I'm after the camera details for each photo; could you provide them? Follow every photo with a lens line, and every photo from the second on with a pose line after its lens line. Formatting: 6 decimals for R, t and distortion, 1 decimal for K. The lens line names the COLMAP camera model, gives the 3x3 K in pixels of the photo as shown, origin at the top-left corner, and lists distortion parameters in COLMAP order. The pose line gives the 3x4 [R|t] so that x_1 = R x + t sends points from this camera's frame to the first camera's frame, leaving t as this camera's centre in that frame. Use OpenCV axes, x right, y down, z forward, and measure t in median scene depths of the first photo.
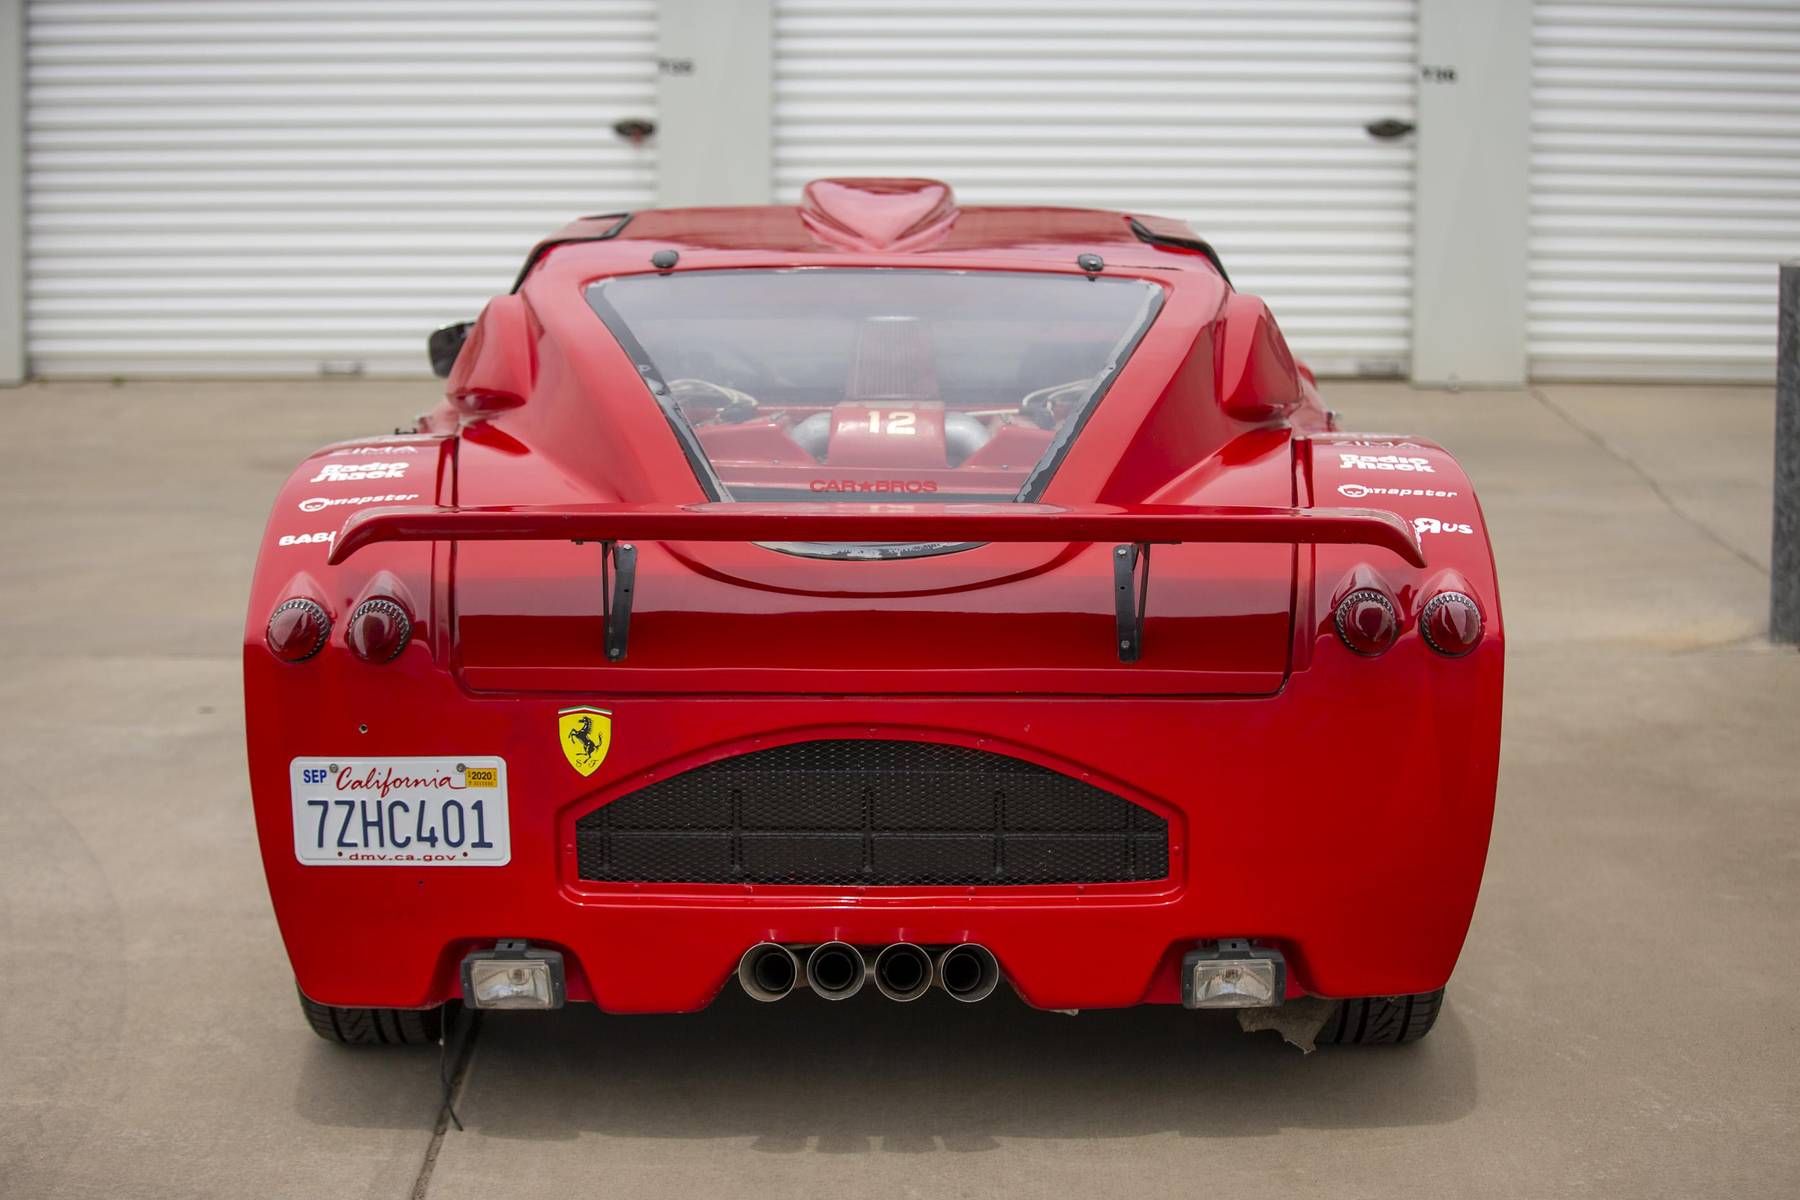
lens RADIAL K [[3696.8, 0, 901.5], [0, 3696.8, 655.1], [0, 0, 1]] dist [-0.236929, -0.427547]
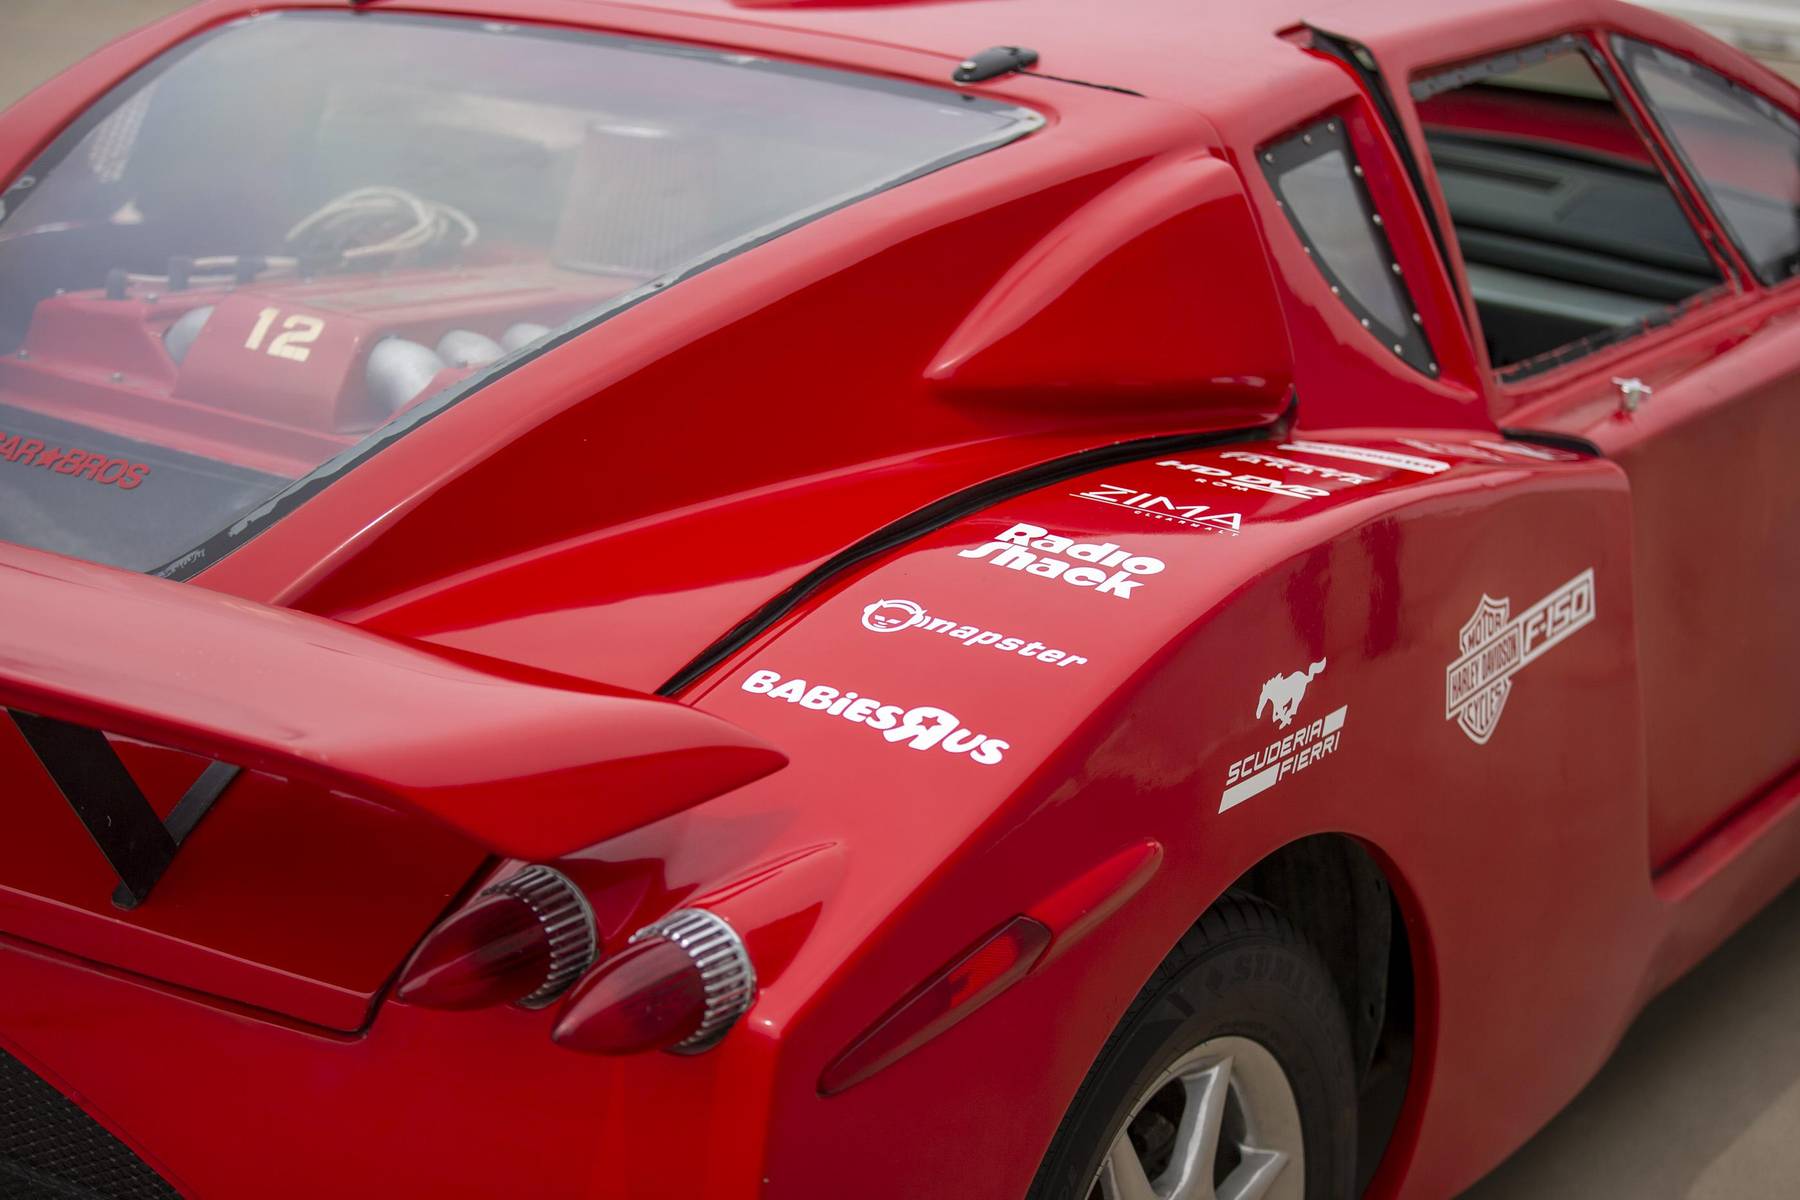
lens RADIAL K [[3788.7, 0, 900.0], [0, 3788.7, 600.0], [0, 0, 1]] dist [-0.209714, -0.186117]
pose [[0.832550, 0.180180, -0.523827, 0.405798], [-0.130340, 0.982791, 0.130891, -0.118409], [0.538397, -0.040698, 0.841708, 0.622240]]
